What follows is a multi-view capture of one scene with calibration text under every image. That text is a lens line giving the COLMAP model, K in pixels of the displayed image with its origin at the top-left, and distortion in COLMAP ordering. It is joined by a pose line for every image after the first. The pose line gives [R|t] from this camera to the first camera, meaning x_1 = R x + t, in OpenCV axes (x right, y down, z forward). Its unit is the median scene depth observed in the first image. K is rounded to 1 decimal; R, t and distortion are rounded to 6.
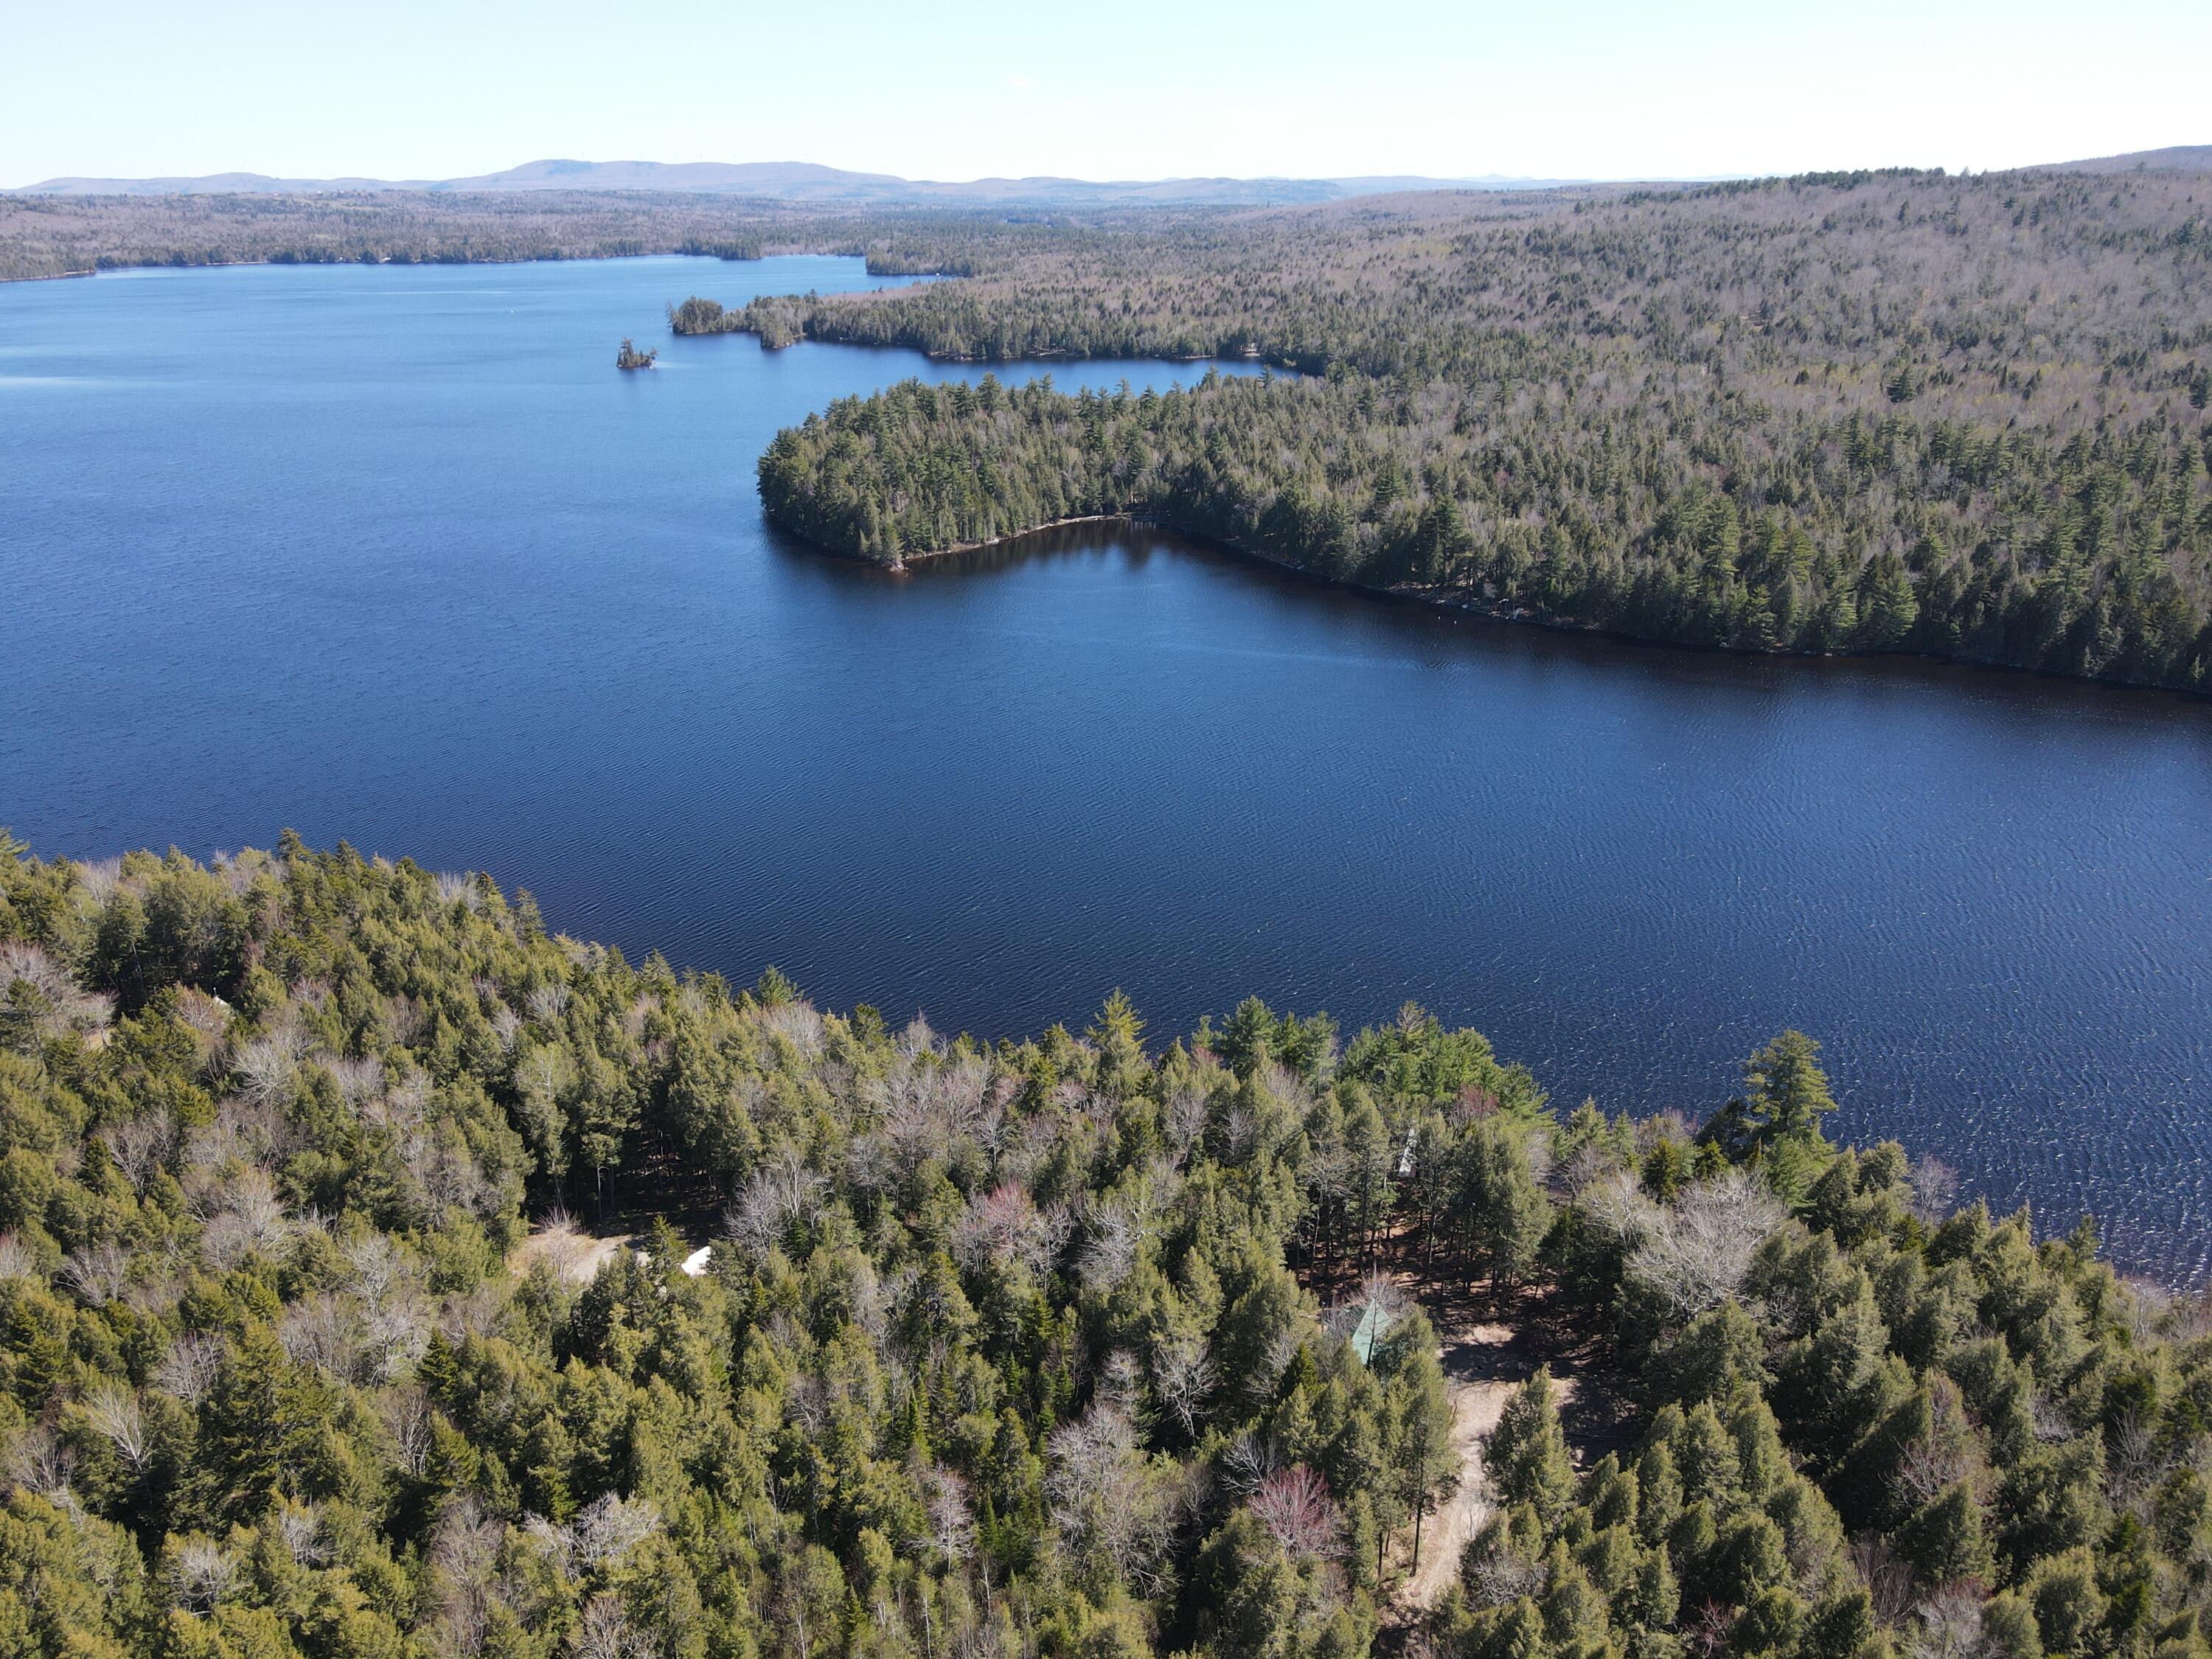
lens RADIAL K [[1642.5, 0, 1136.7], [0, 1642.5, 813.3], [0, 0, 1]] dist [-0.006425, 0.030783]
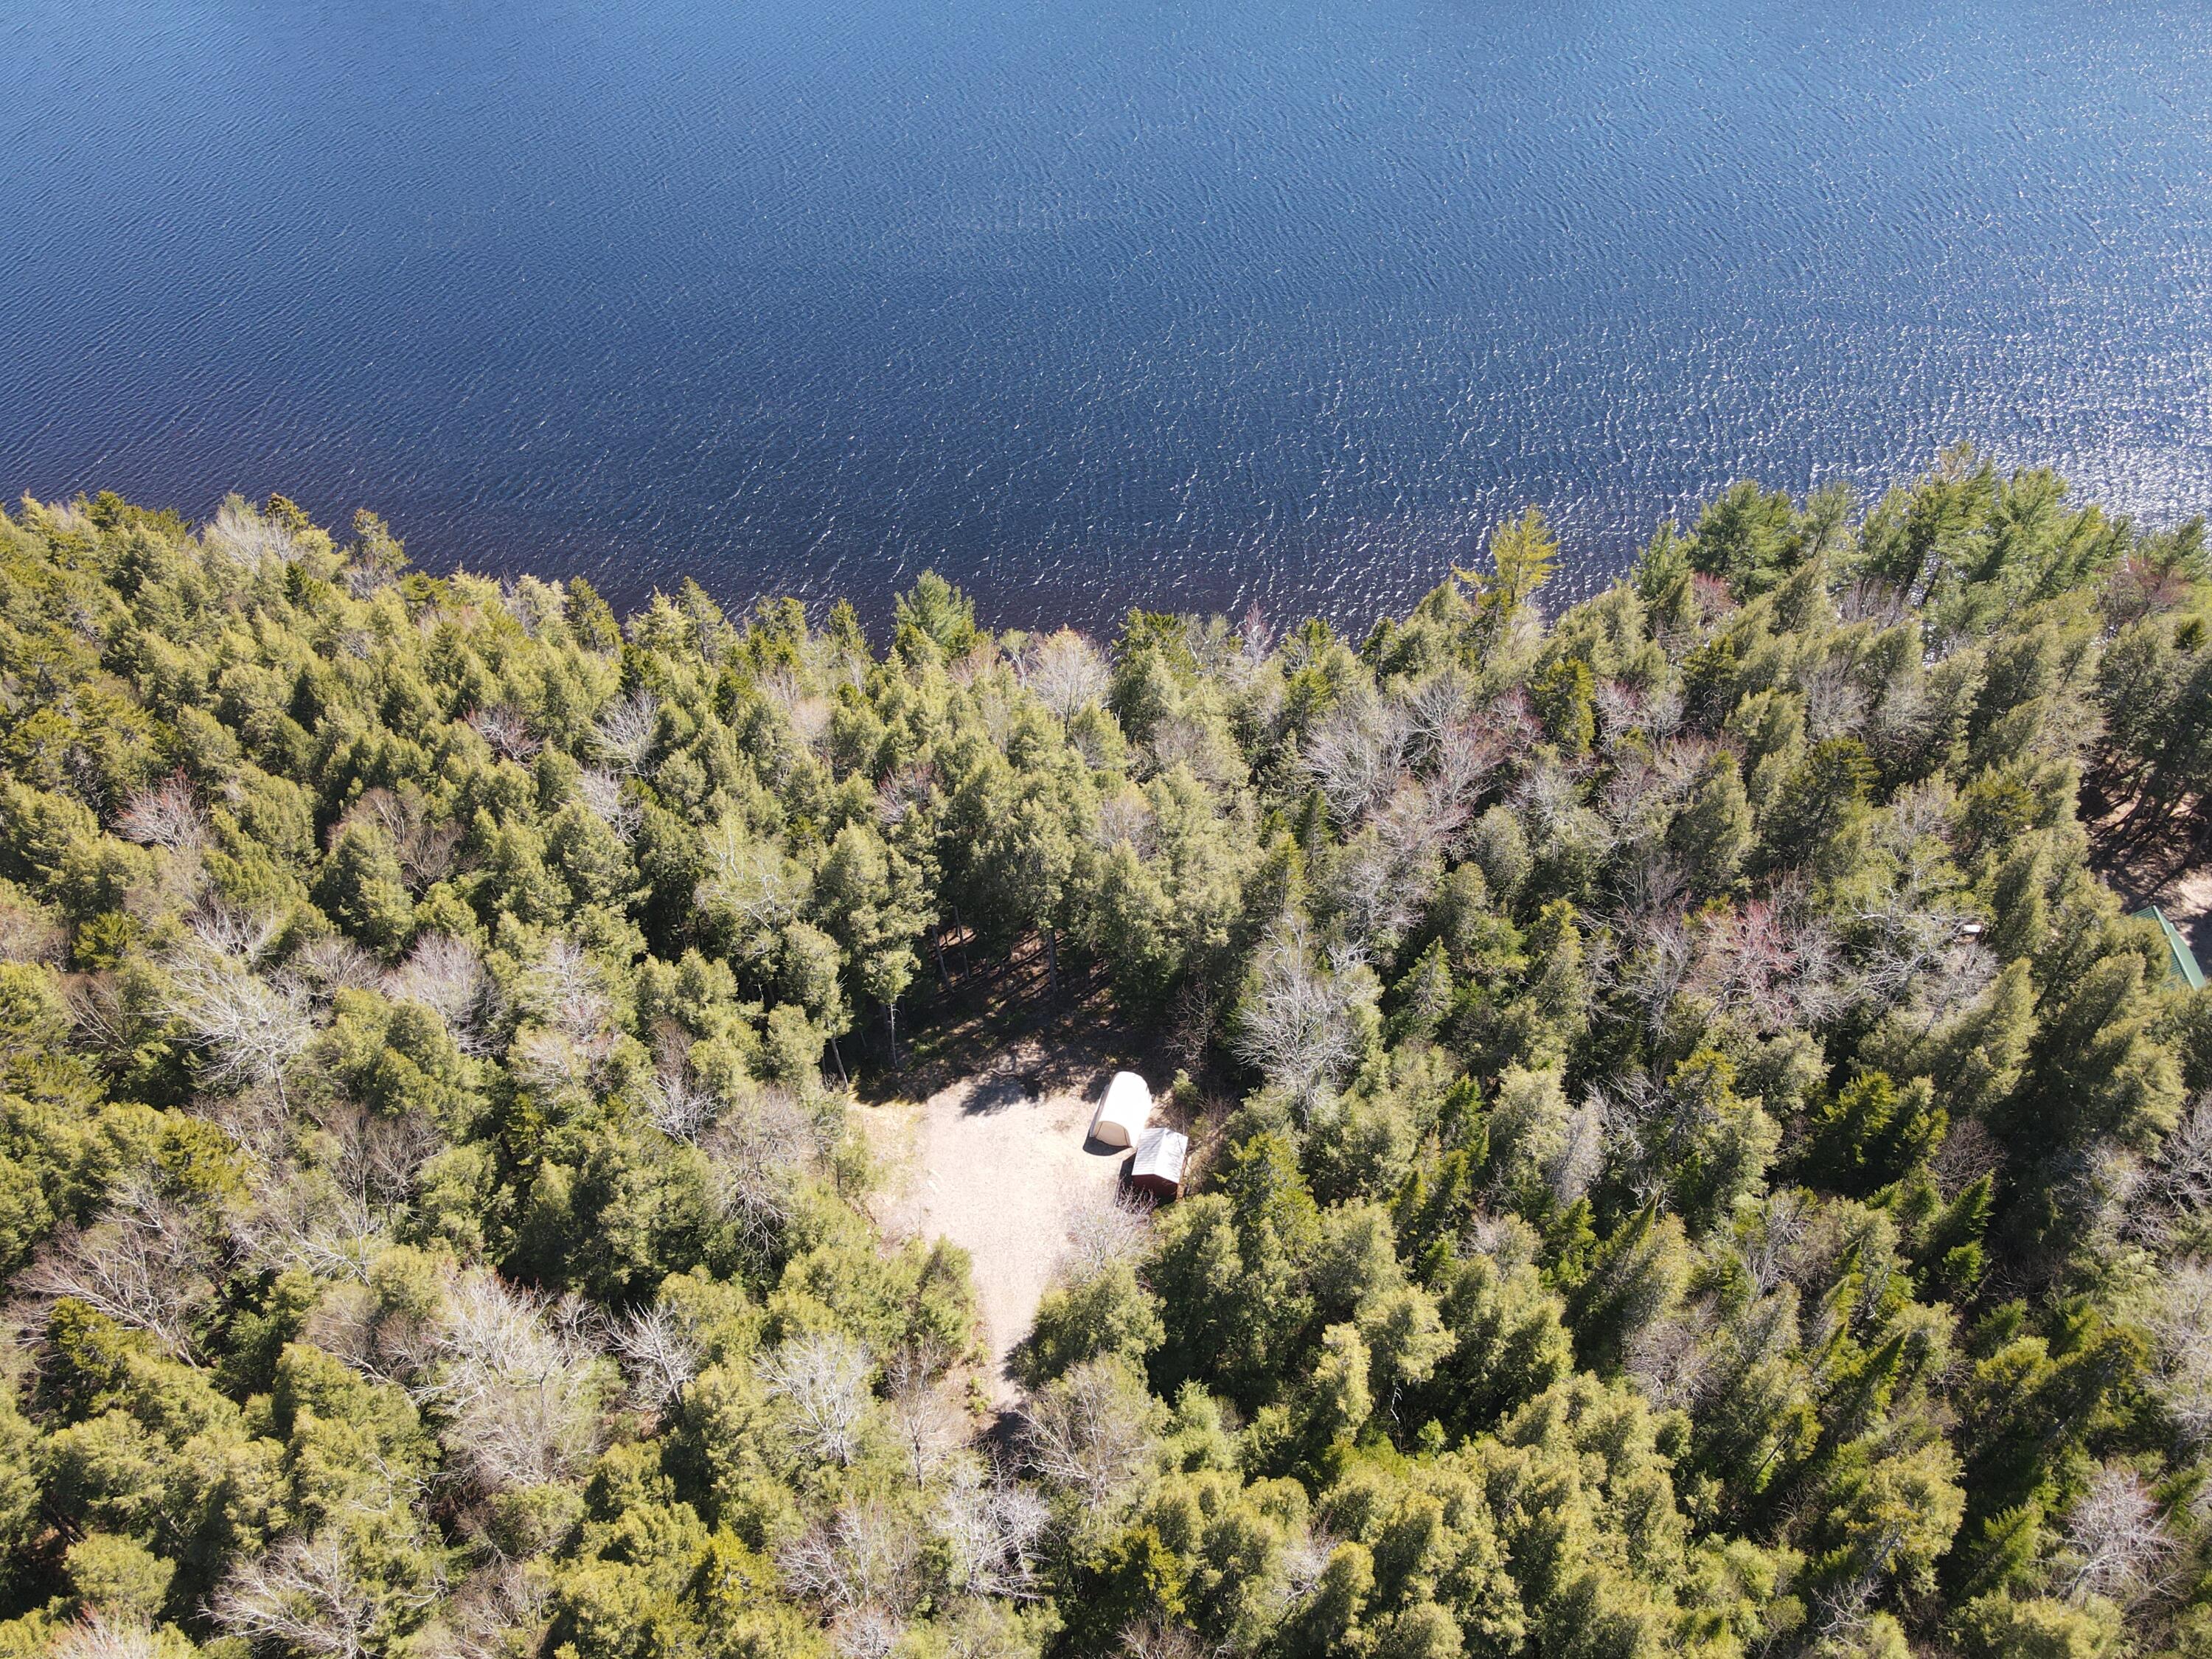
lens RADIAL K [[1642.5, 0, 1109.2], [0, 1642.5, 821.5], [0, 0, 1]] dist [-0.006425, 0.030783]
pose [[0.936006, -0.251690, 0.246058, -0.314889], [0.133618, 0.900809, 0.413145, -0.063403], [-0.325636, -0.353829, 0.876793, 0.389300]]
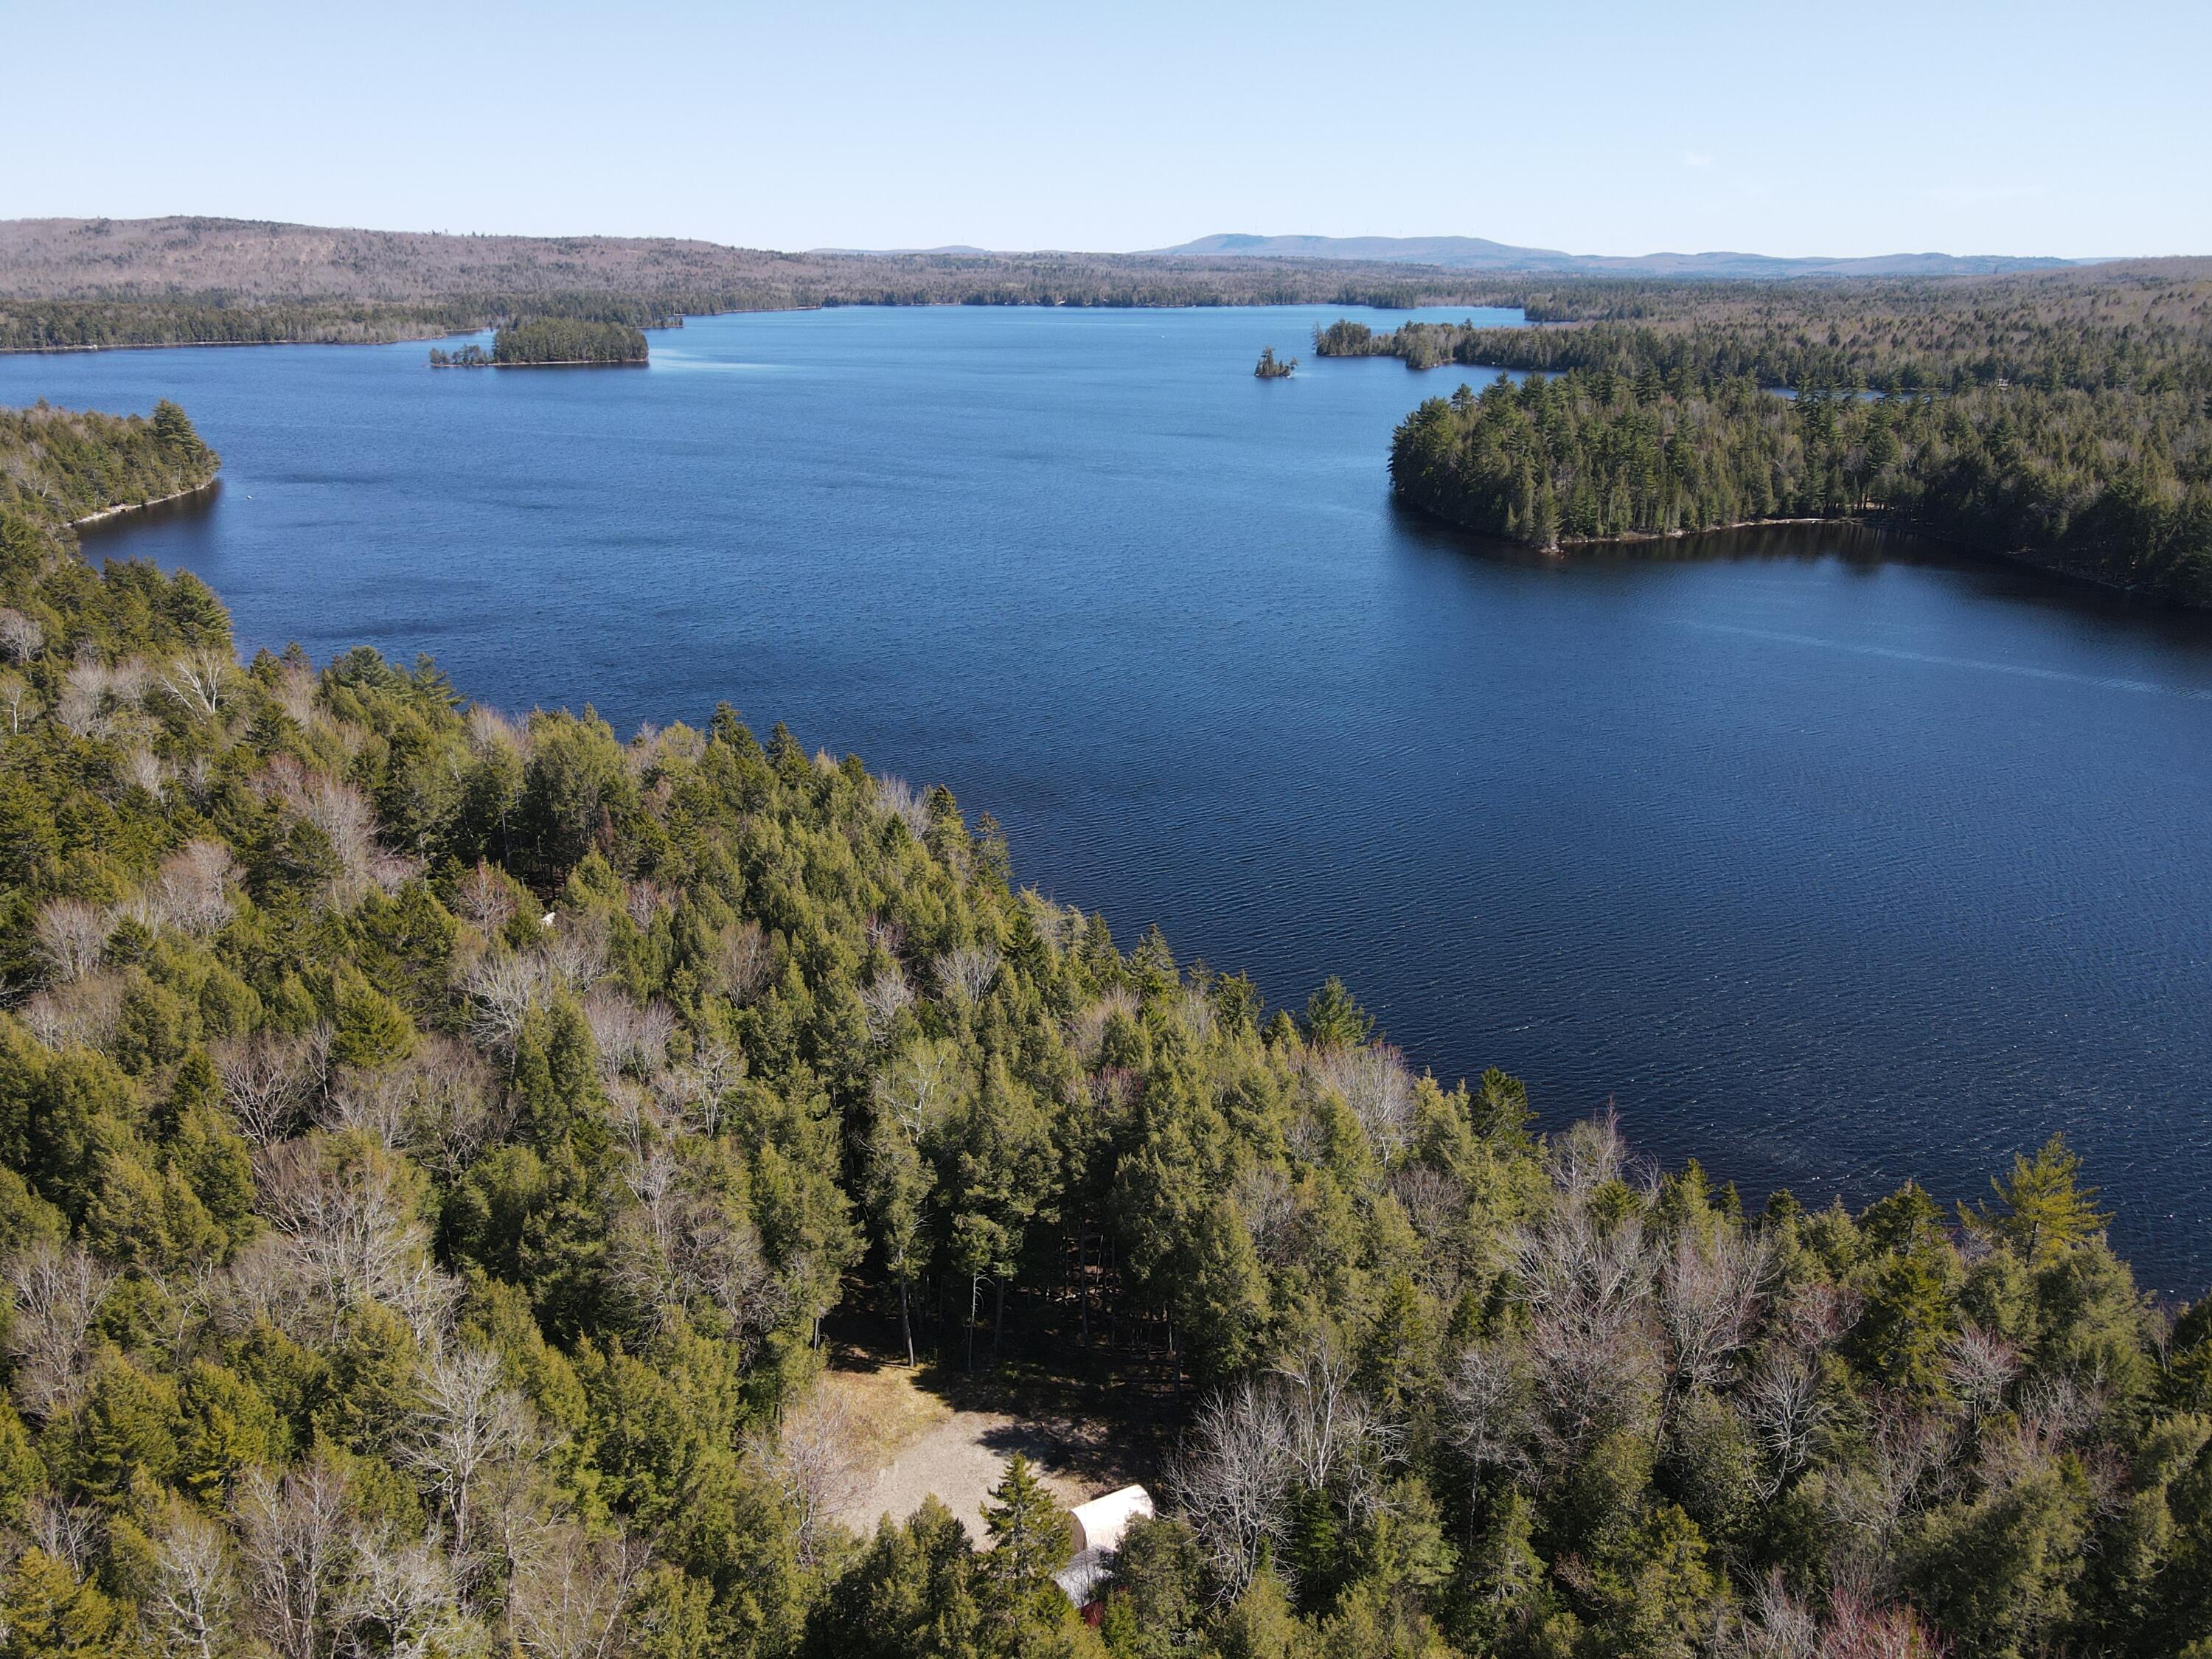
lens RADIAL K [[1642.5, 0, 1112.7], [0, 1642.5, 837.4], [0, 0, 1]] dist [-0.006425, 0.030783]
pose [[0.926477, 0.129569, -0.353345, -0.092712], [-0.142244, 0.989781, -0.010021, 0.057894], [0.348436, 0.059545, 0.935440, 0.408845]]
